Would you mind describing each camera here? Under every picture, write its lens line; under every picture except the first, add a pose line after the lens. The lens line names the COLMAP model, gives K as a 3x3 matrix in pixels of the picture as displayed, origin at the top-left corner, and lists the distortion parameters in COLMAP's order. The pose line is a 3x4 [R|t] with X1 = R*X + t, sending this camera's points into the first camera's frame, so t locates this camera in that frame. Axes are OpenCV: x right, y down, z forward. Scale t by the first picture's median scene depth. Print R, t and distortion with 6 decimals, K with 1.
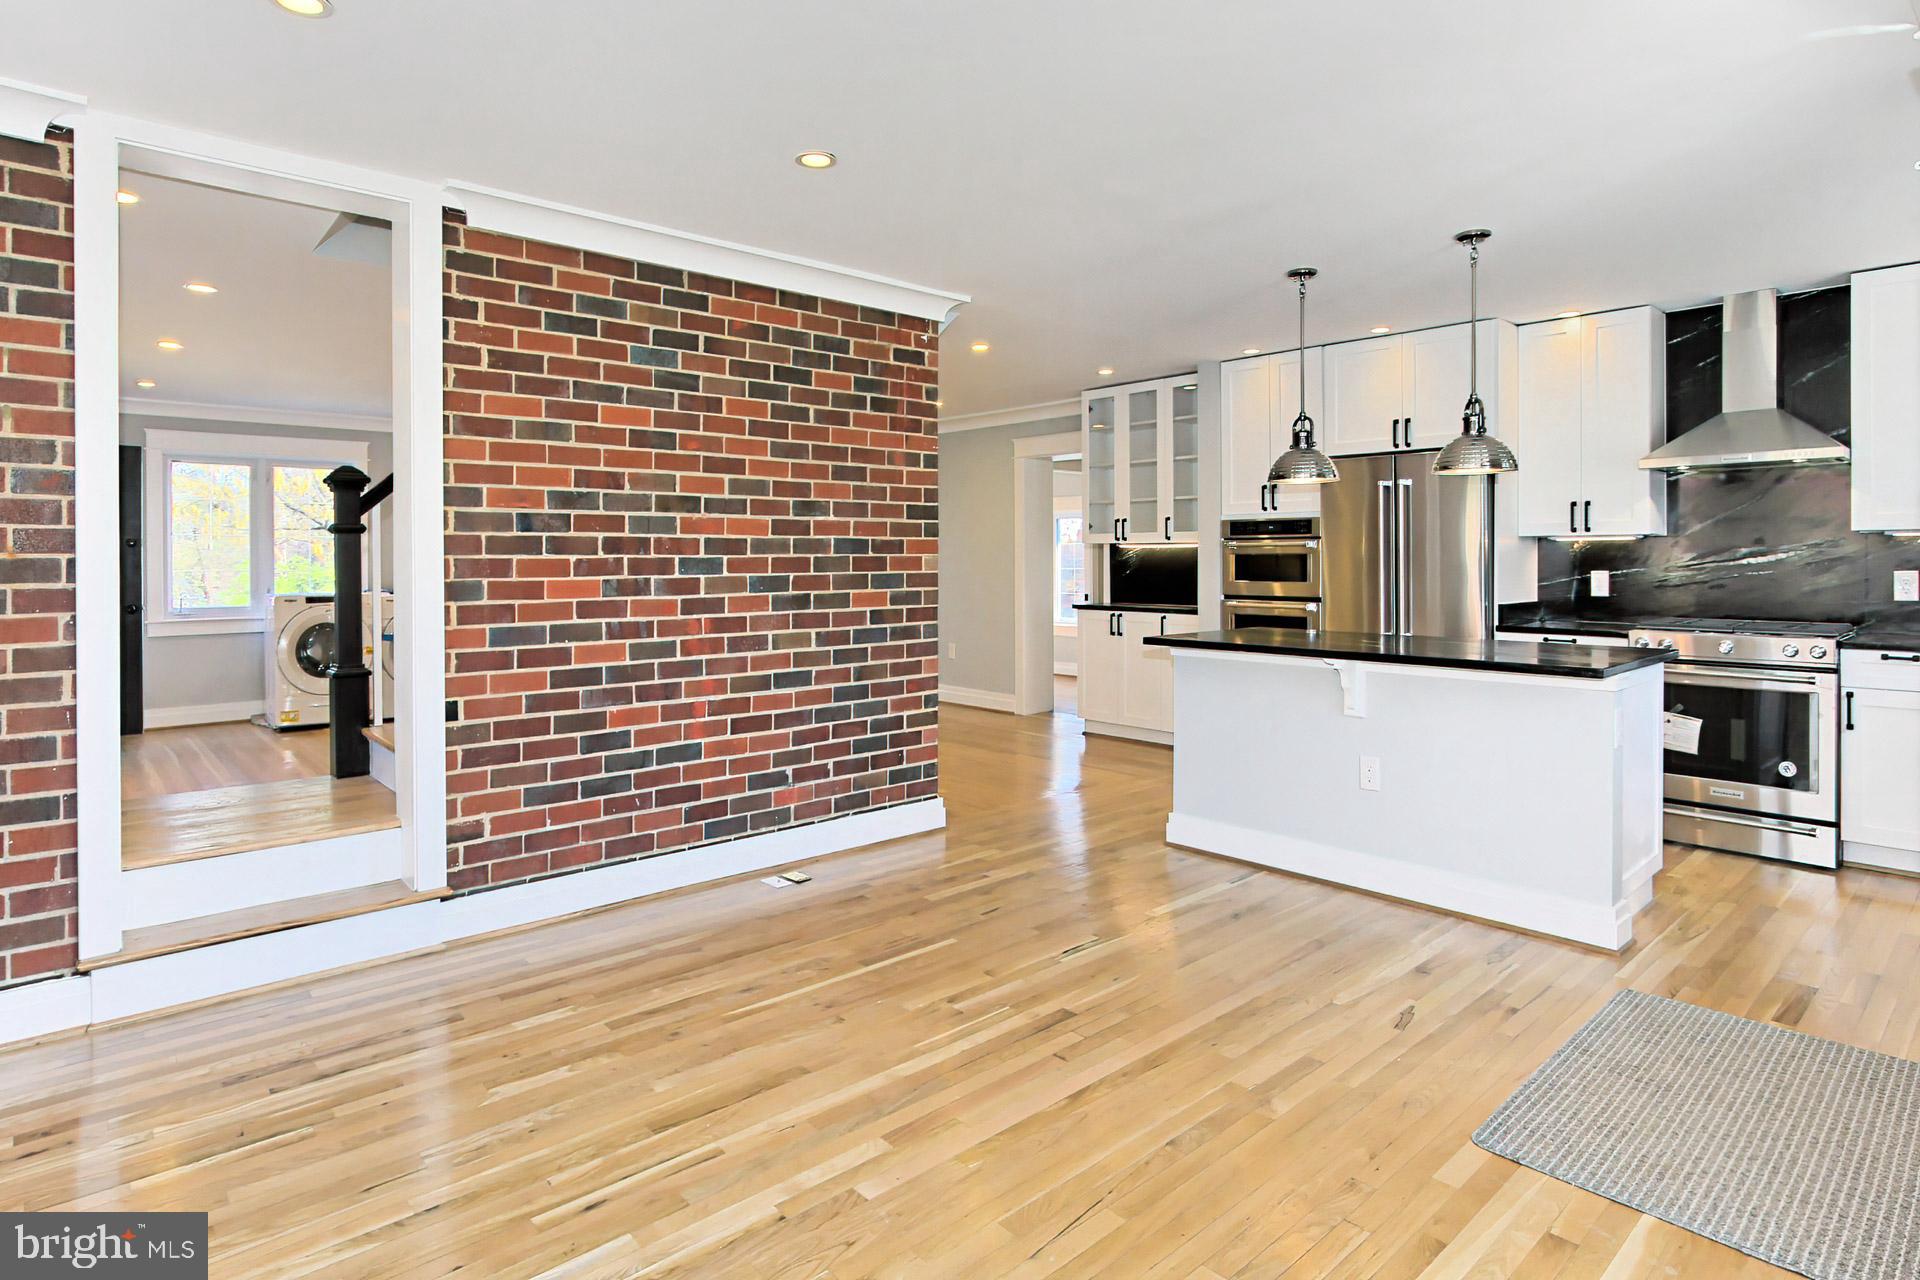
lens RADIAL K [[975.4, 0, 979.8], [0, 975.4, 563.8], [0, 0, 1]] dist [-0.013726, 0.004573]
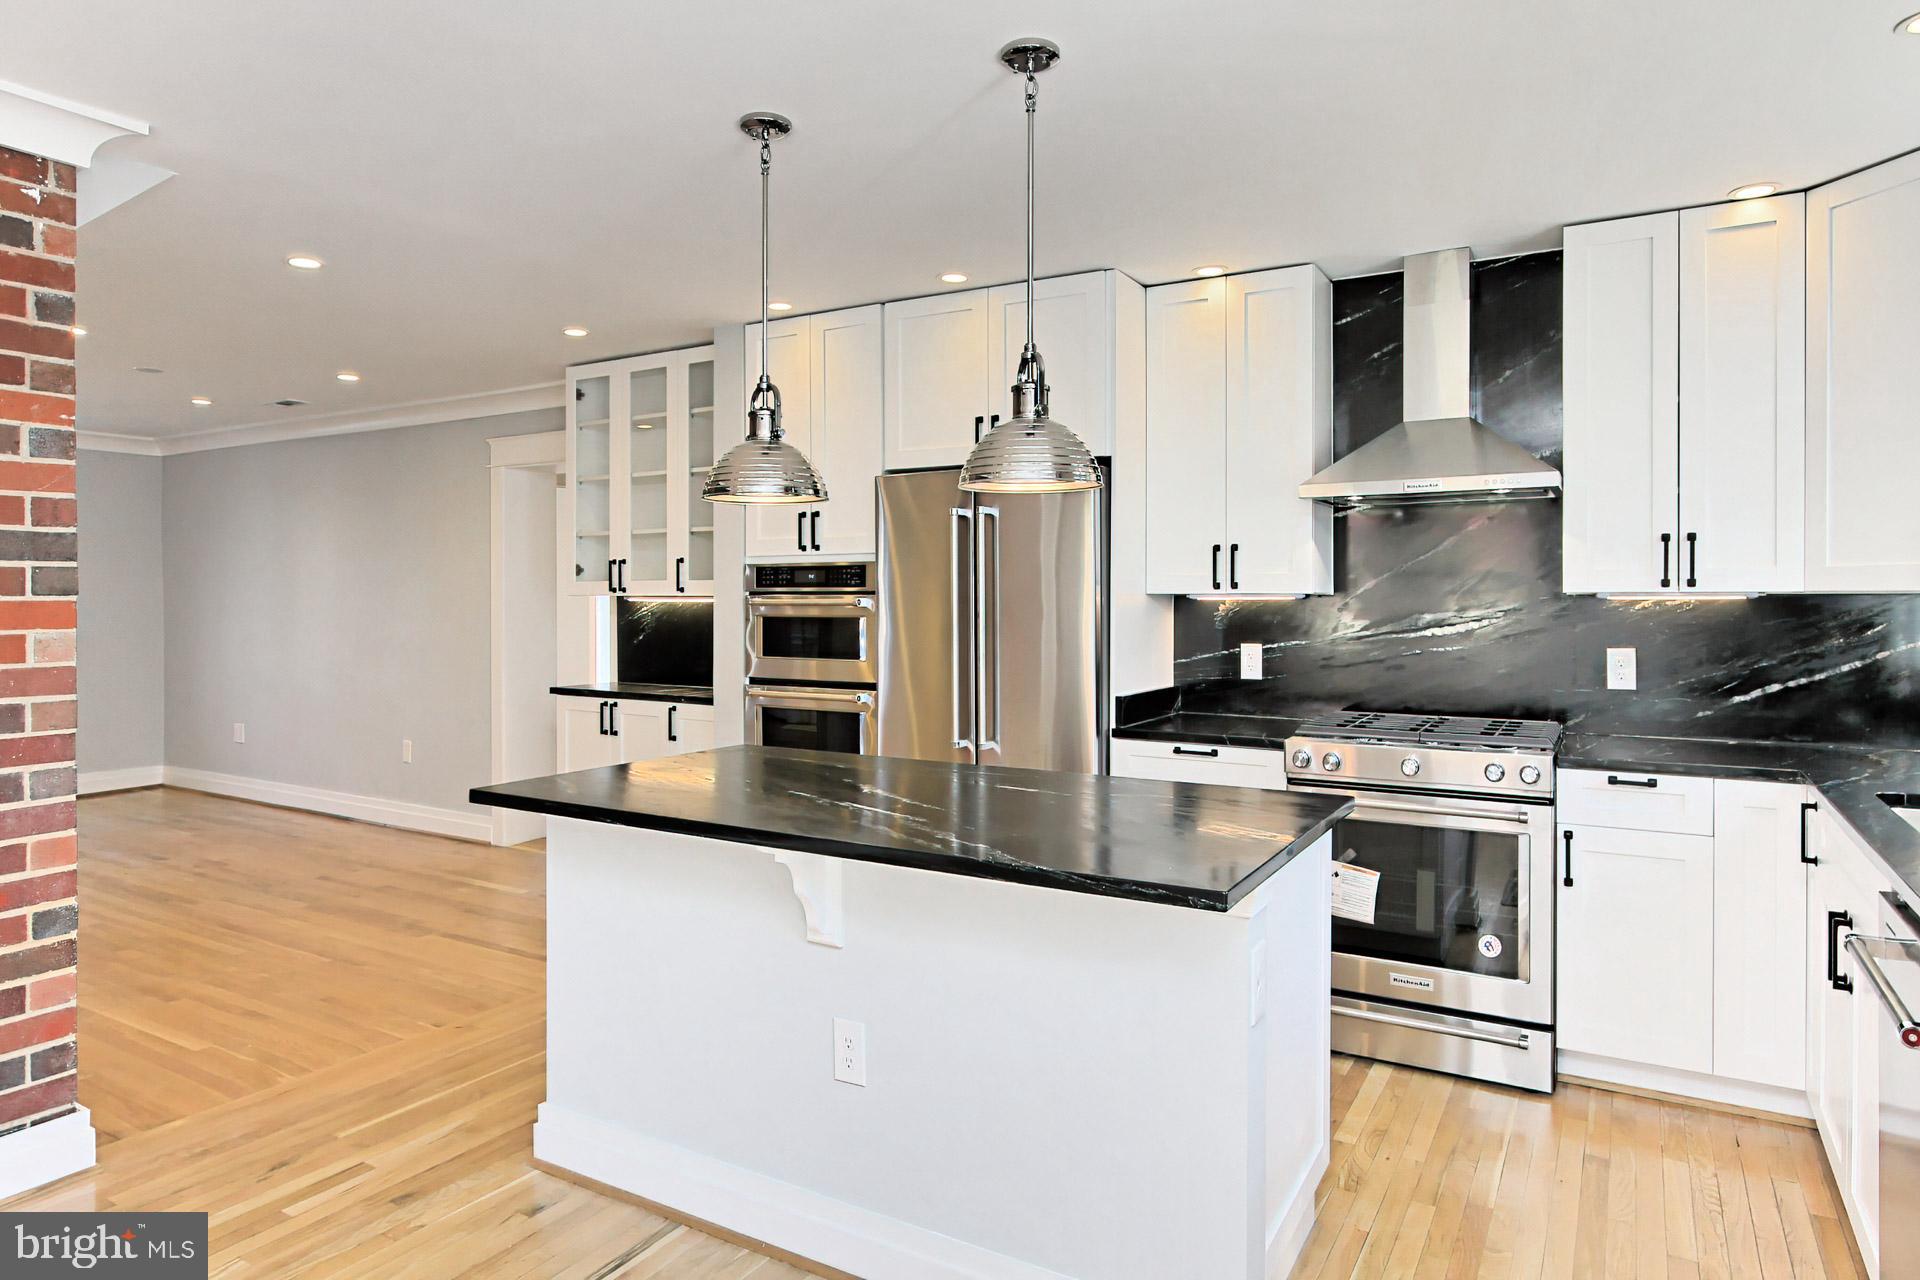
lens RADIAL K [[1143.8, 0, 939.7], [0, 1143.8, 603.9], [0, 0, 1]] dist [-0.014445, 0.010502]
pose [[0.959029, 0.001197, 0.283304, 0.212812], [-0.000383, 0.999996, -0.002929, -0.021581], [-0.283306, 0.002701, 0.959026, 0.305826]]
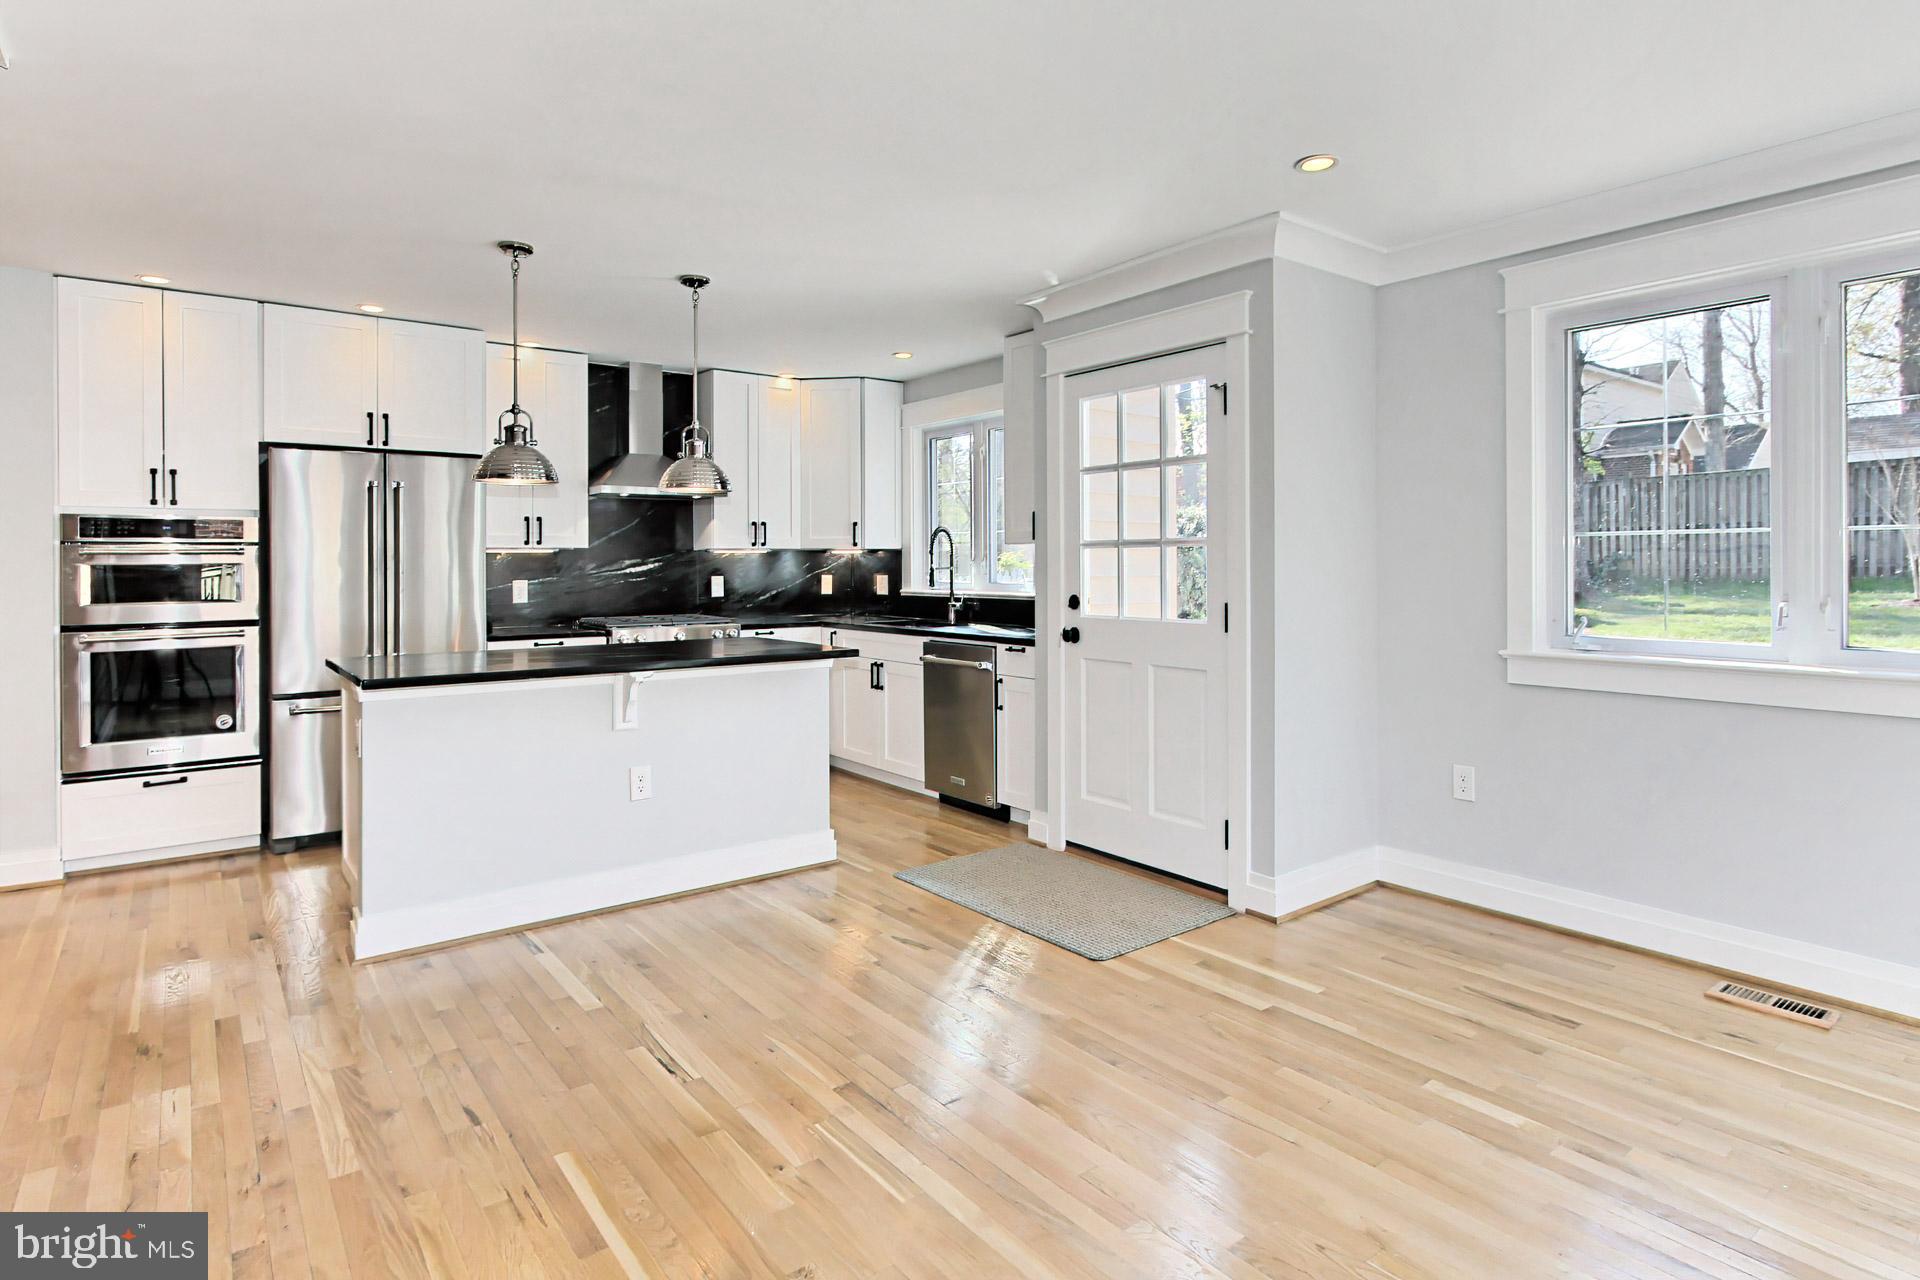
lens RADIAL K [[975.4, 0, 904.8], [0, 975.4, 564.7], [0, 0, 1]] dist [-0.013726, 0.004573]
pose [[0.153915, 0.001419, 0.988083, -0.430046], [0.010789, 0.999937, -0.003117, -0.002825], [-0.988025, 0.011140, 0.153890, 0.454174]]
